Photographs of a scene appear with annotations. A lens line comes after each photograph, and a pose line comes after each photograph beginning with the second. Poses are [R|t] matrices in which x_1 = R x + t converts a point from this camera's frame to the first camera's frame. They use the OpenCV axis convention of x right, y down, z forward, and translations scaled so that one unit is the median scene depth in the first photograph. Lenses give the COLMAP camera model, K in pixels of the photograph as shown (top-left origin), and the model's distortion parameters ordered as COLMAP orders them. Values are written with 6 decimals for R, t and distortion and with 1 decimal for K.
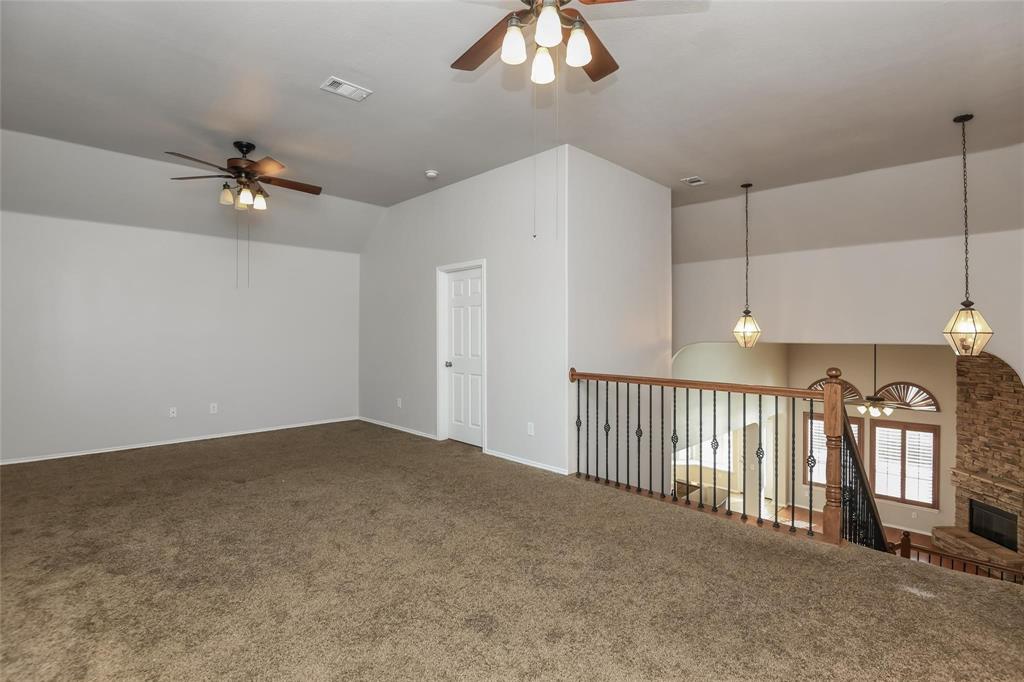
lens RADIAL K [[469.8, 0, 537.4], [0, 469.8, 339.2], [0, 0, 1]] dist [-0.007936, -0.005663]
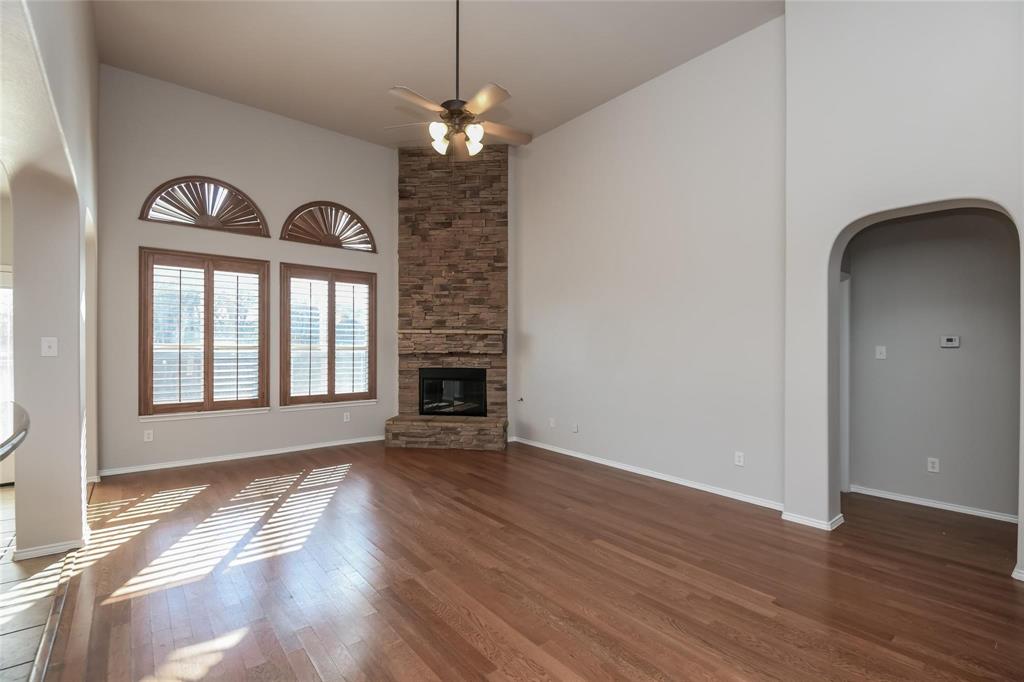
lens RADIAL K [[469.8, 0, 515.4], [0, 469.8, 348.6], [0, 0, 1]] dist [-0.007936, -0.005663]
pose [[0.090566, -0.006032, 0.995872, 0.212315], [-0.006125, 0.999959, 0.006614, 0.291303], [-0.995872, -0.006699, 0.090525, 0.746521]]
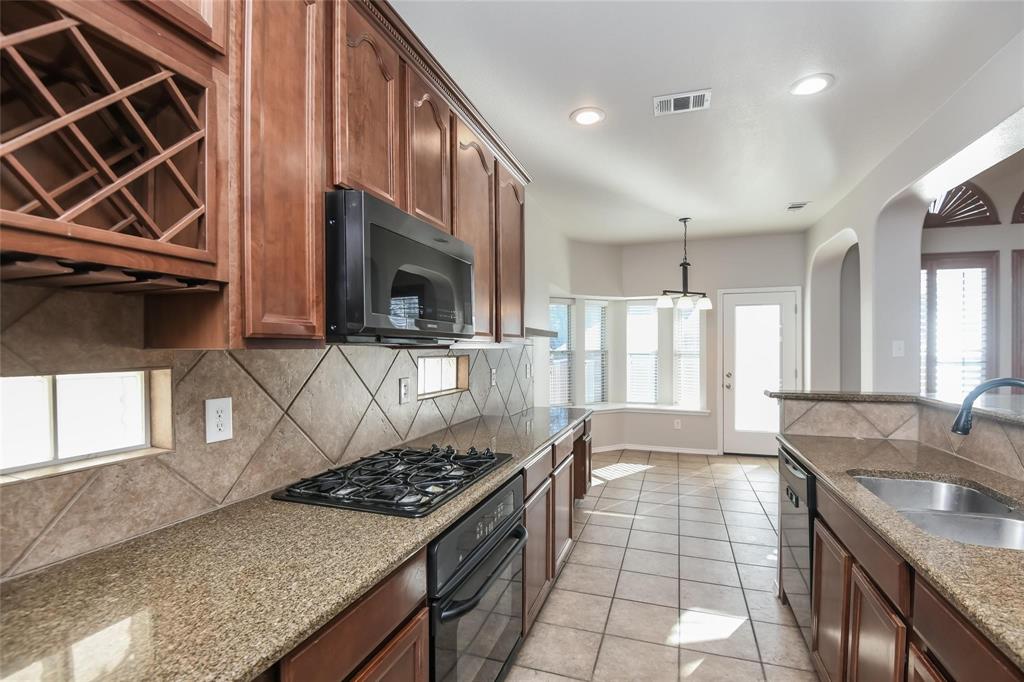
lens RADIAL K [[469.8, 0, 514.4], [0, 469.8, 348.1], [0, 0, 1]] dist [-0.007936, -0.005663]
pose [[0.904267, -0.001413, 0.426965, 0.074515], [0.001804, 0.999998, -0.000509, 0.292626], [-0.426964, 0.001231, 0.904268, 0.878802]]
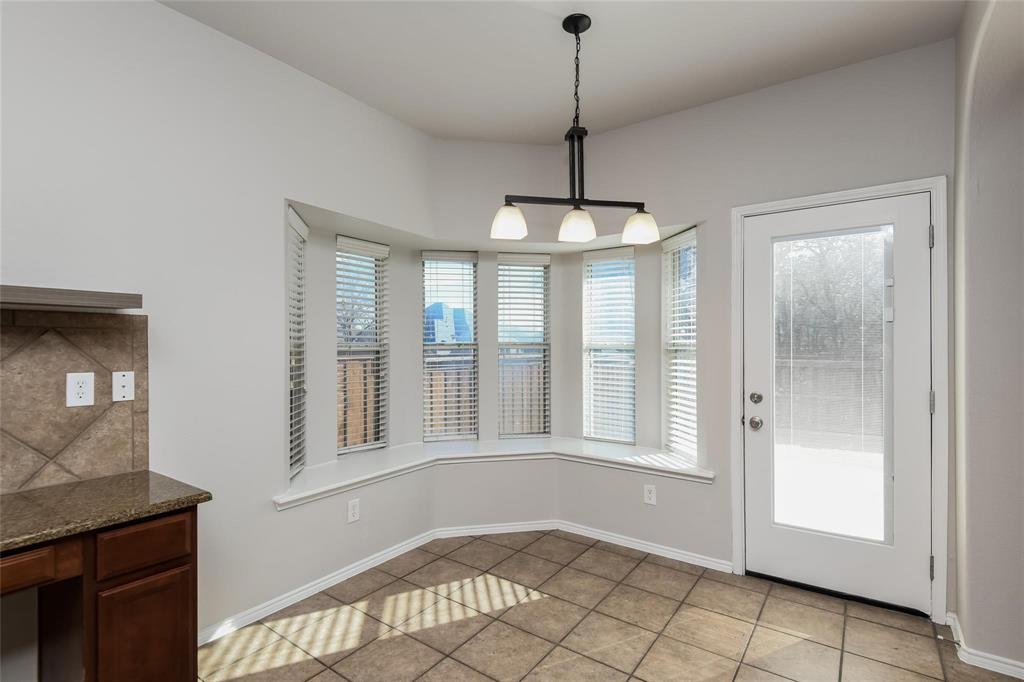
lens RADIAL K [[494.6, 0, 508.3], [0, 494.6, 341.8], [0, 0, 1]] dist [0.002015, 0.000028]
pose [[0.988468, -0.002846, 0.151405, 0.396047], [0.003284, 0.999991, -0.002639, 0.295698], [-0.151396, 0.003106, 0.988468, 1.046652]]
